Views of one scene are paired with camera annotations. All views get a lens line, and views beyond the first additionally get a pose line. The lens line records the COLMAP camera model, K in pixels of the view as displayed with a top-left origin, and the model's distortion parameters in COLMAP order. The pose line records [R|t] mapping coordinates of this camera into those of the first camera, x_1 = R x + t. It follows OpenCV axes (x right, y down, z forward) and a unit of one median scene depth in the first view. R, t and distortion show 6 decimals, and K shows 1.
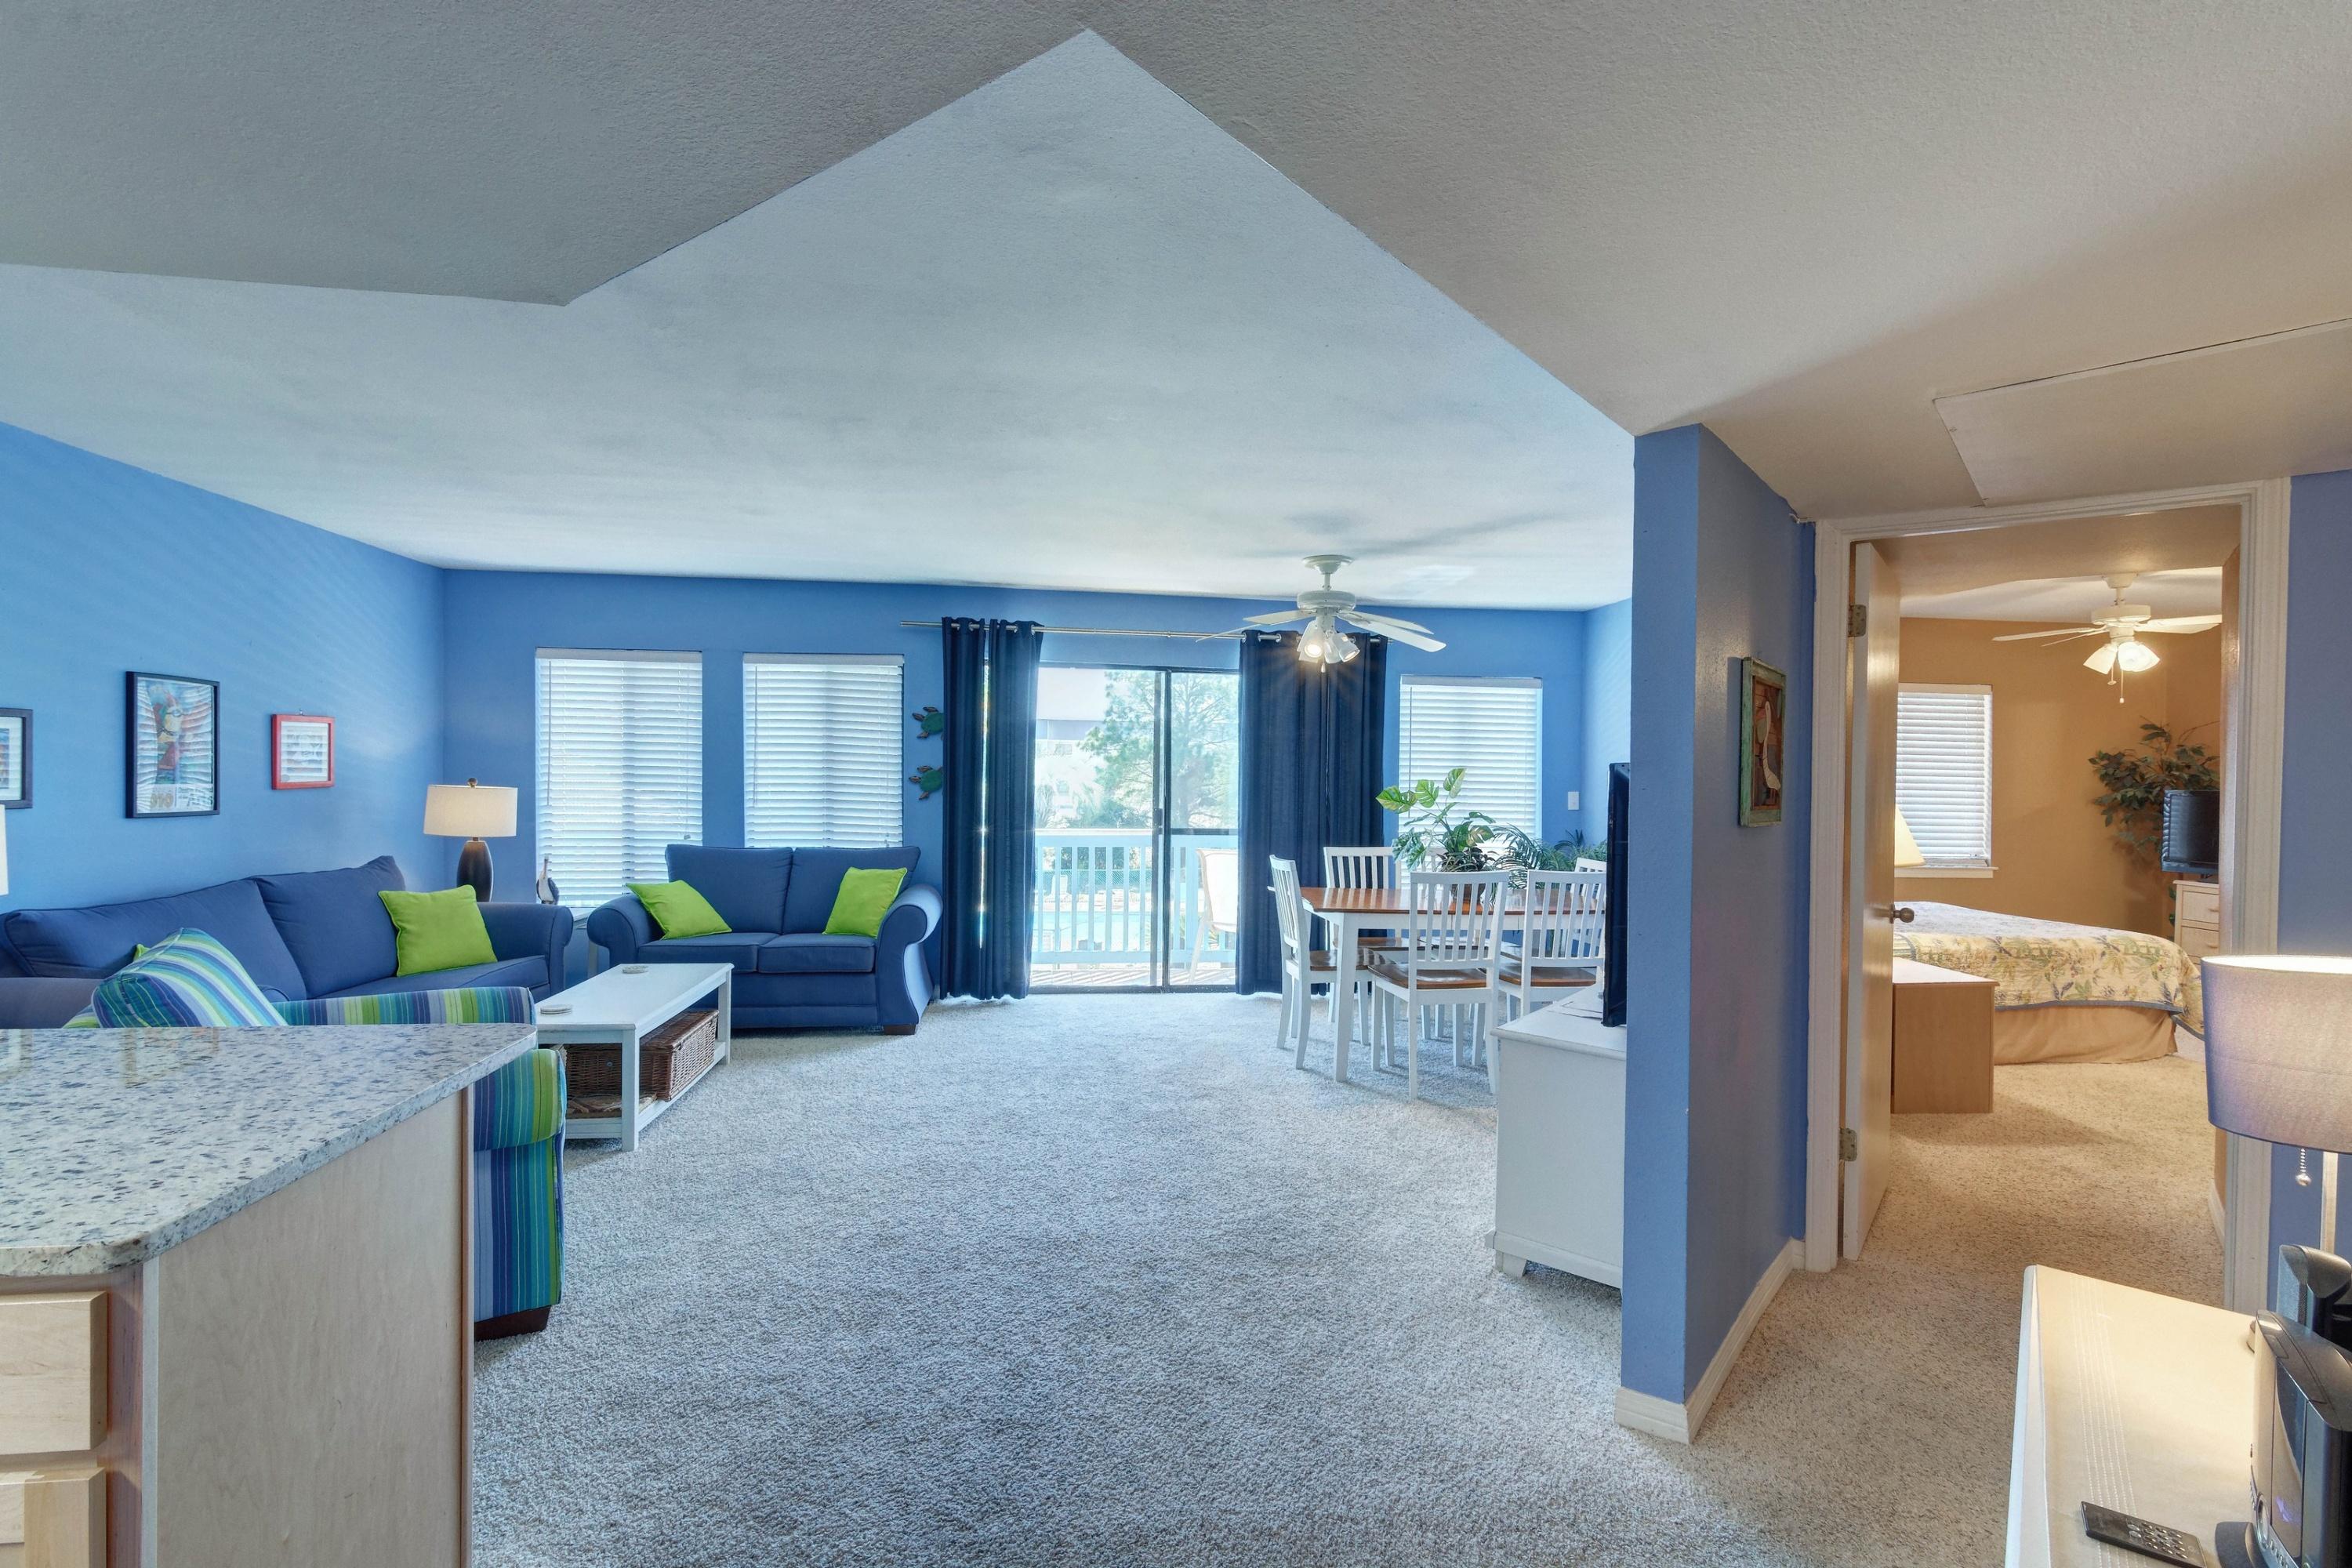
lens RADIAL K [[1116.6, 0, 1181.4], [0, 1116.6, 781.5], [0, 0, 1]] dist [0.004594, 0.000304]
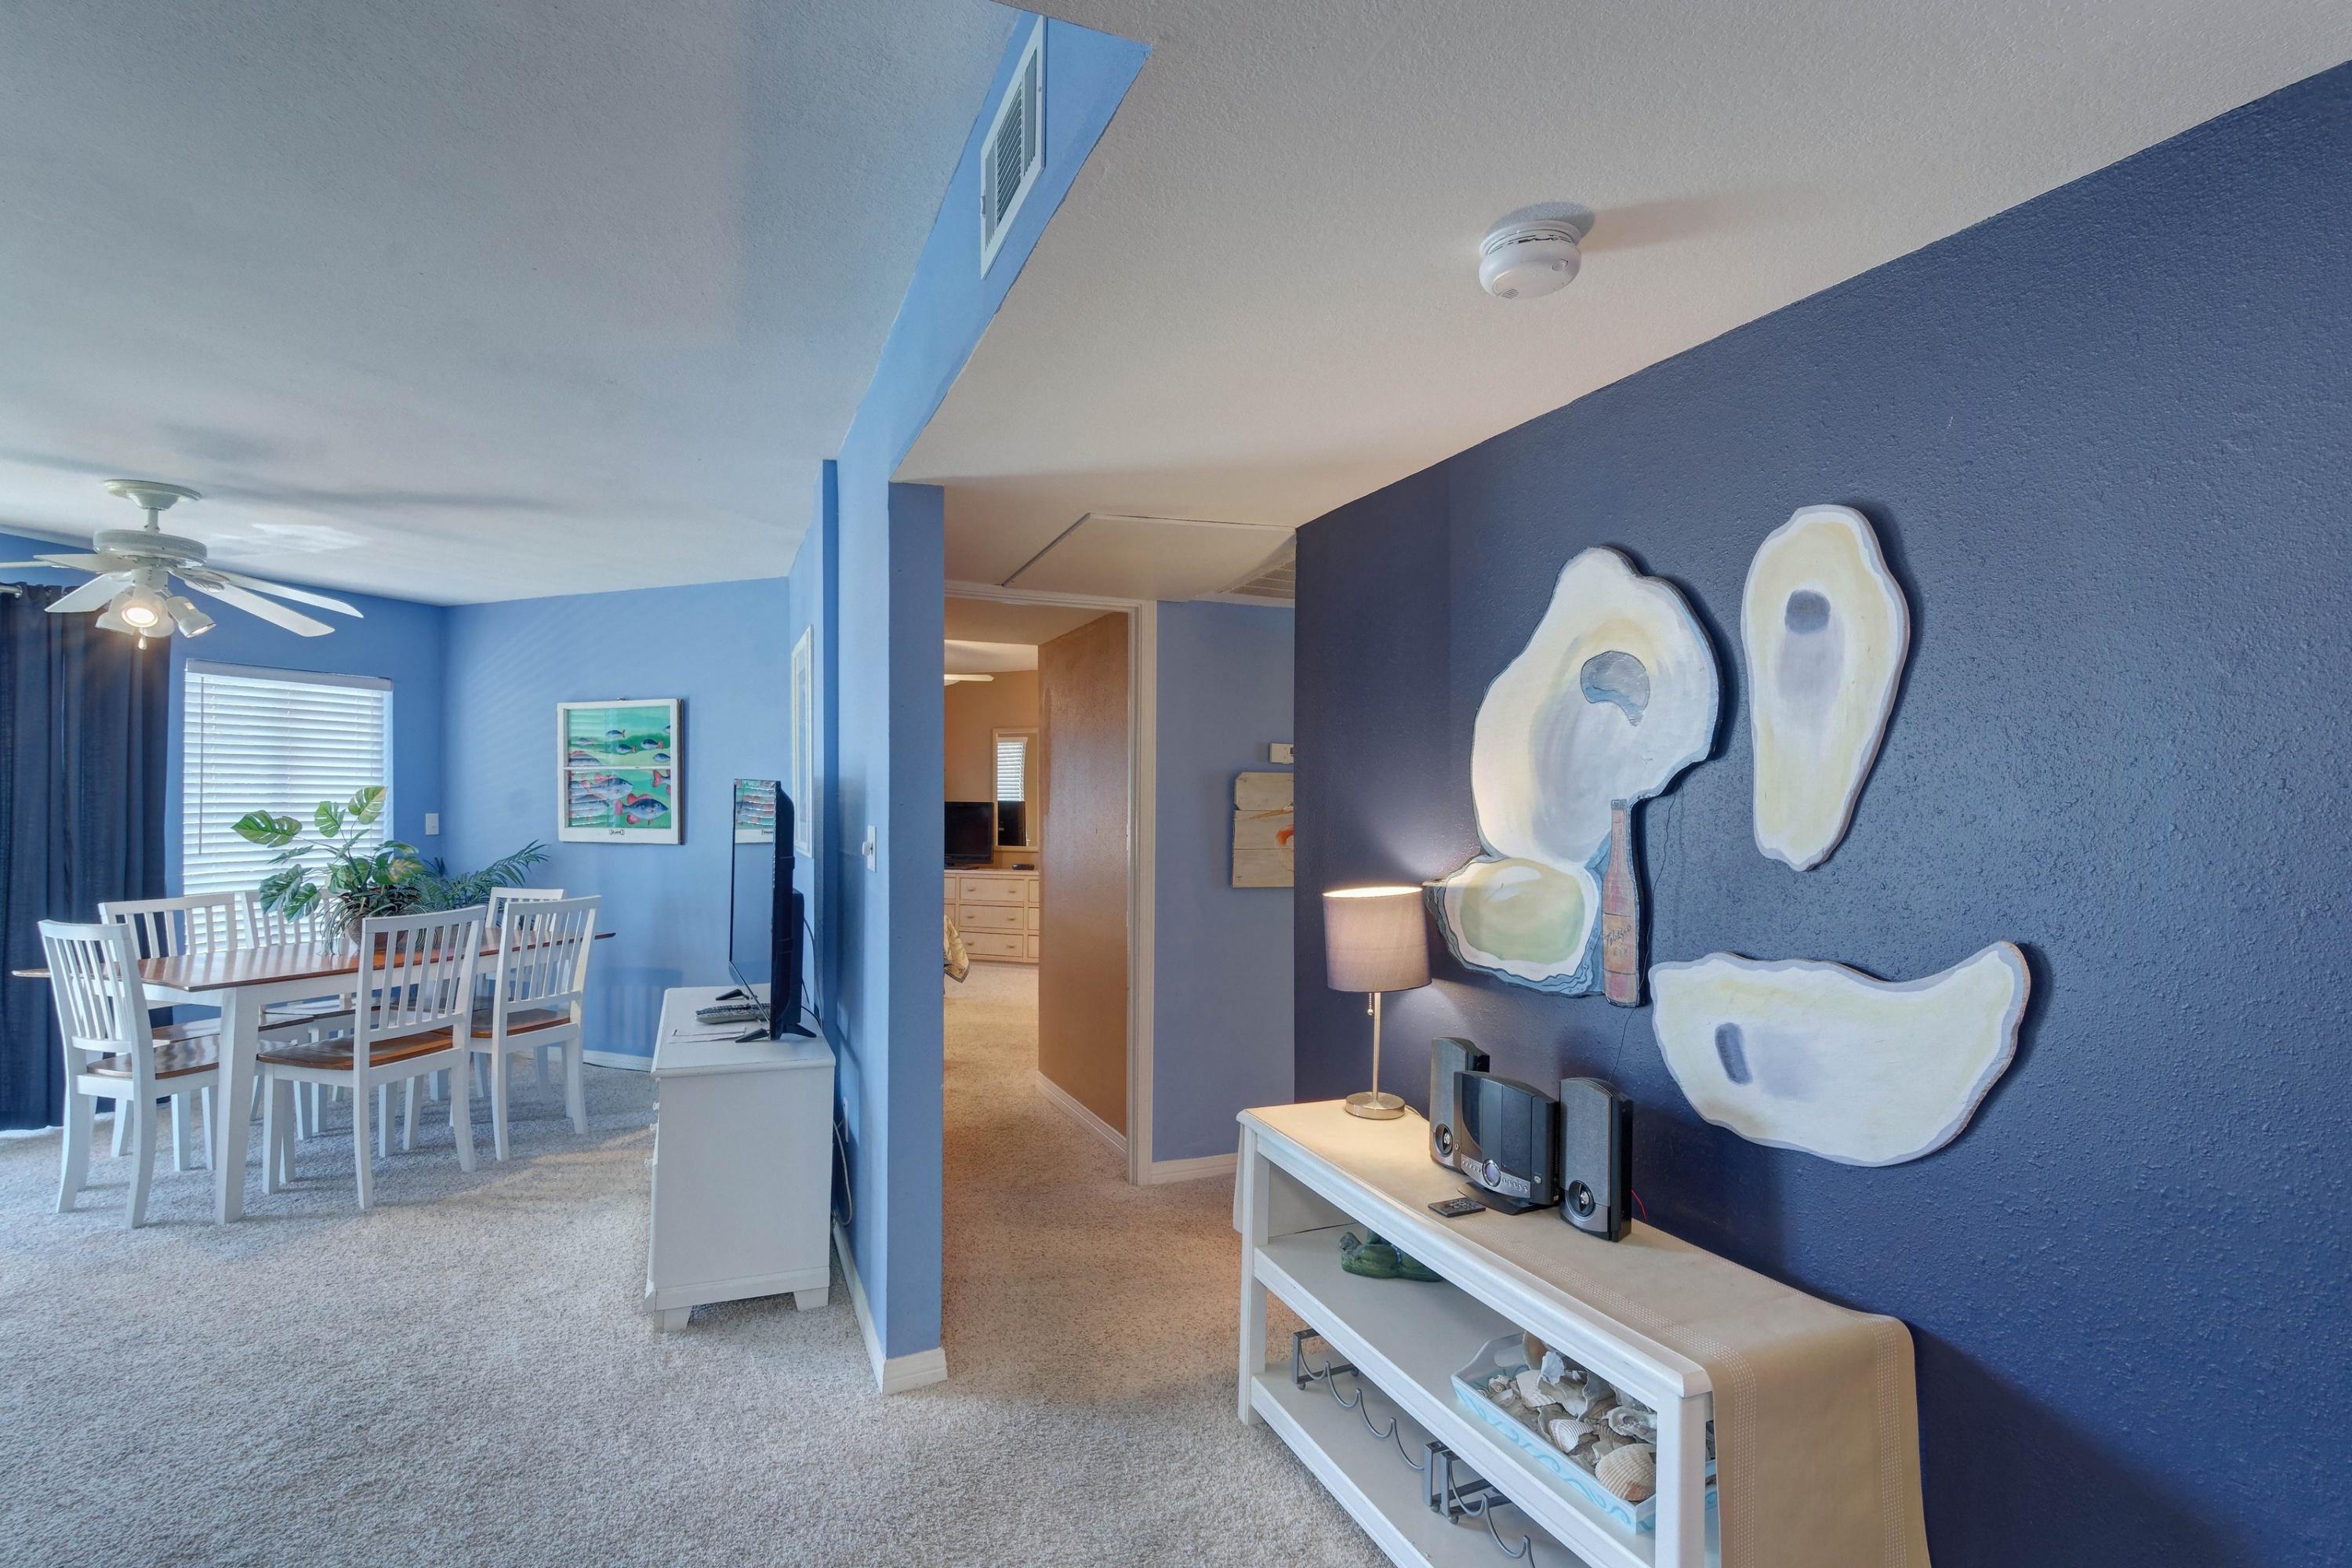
lens RADIAL K [[1136.0, 0, 1177.9], [0, 1136.0, 789.7], [0, 0, 1]] dist [0.002992, -0.000256]
pose [[0.477877, -0.006724, 0.878401, -0.170281], [0.013963, 0.999903, 0.000058, -0.001512], [-0.878316, 0.012237, 0.477925, 0.089147]]
